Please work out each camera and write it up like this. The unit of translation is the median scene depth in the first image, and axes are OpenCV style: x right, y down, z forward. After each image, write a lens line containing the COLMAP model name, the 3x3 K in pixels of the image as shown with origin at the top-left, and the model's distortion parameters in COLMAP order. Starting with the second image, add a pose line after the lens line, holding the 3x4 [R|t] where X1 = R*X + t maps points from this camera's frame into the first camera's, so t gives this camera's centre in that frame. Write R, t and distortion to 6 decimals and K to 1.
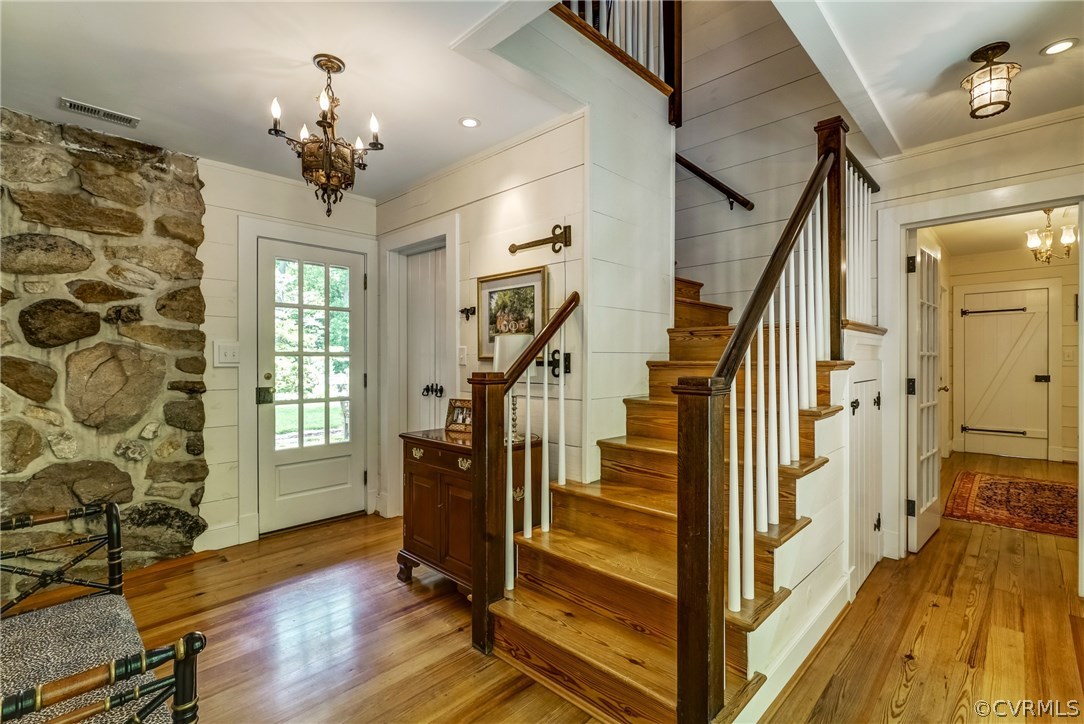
lens RADIAL K [[493.6, 0, 535.1], [0, 493.6, 358.7], [0, 0, 1]] dist [-0.002043, -0.000286]
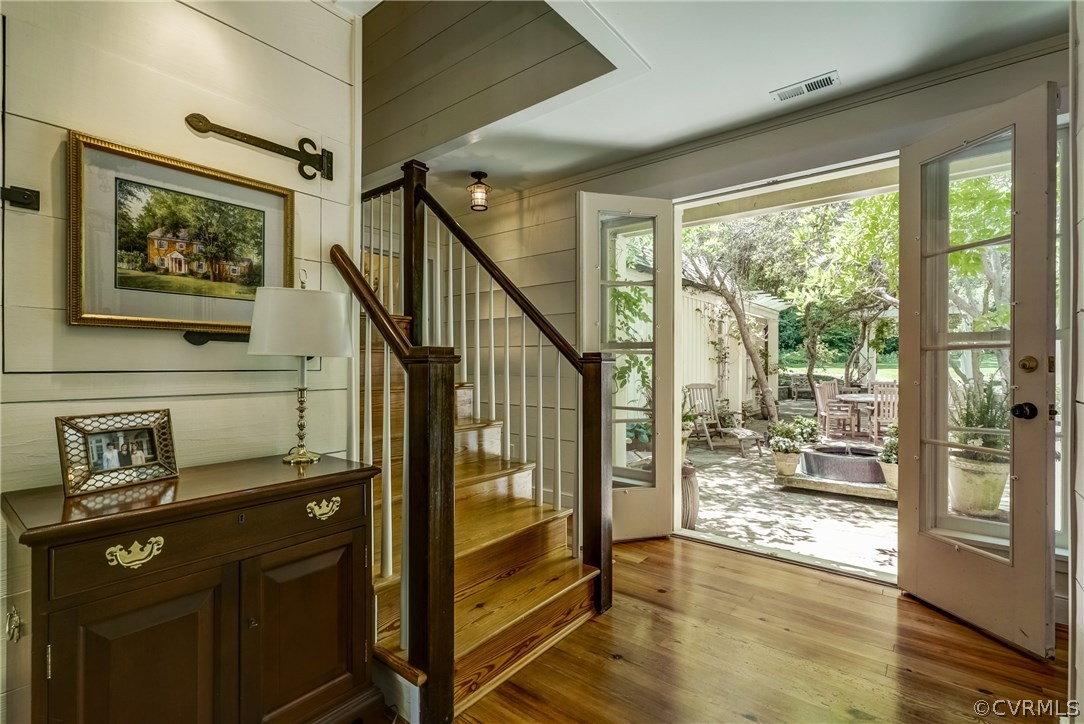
lens RADIAL K [[499.3, 0, 542.0], [0, 499.3, 362.0], [0, 0, 1]] dist [-0.001904, -0.000195]
pose [[-0.103288, 0.005495, 0.994636, -0.636481], [-0.004111, 0.999974, -0.005951, 0.040691], [-0.994643, -0.004703, -0.103262, 0.696379]]
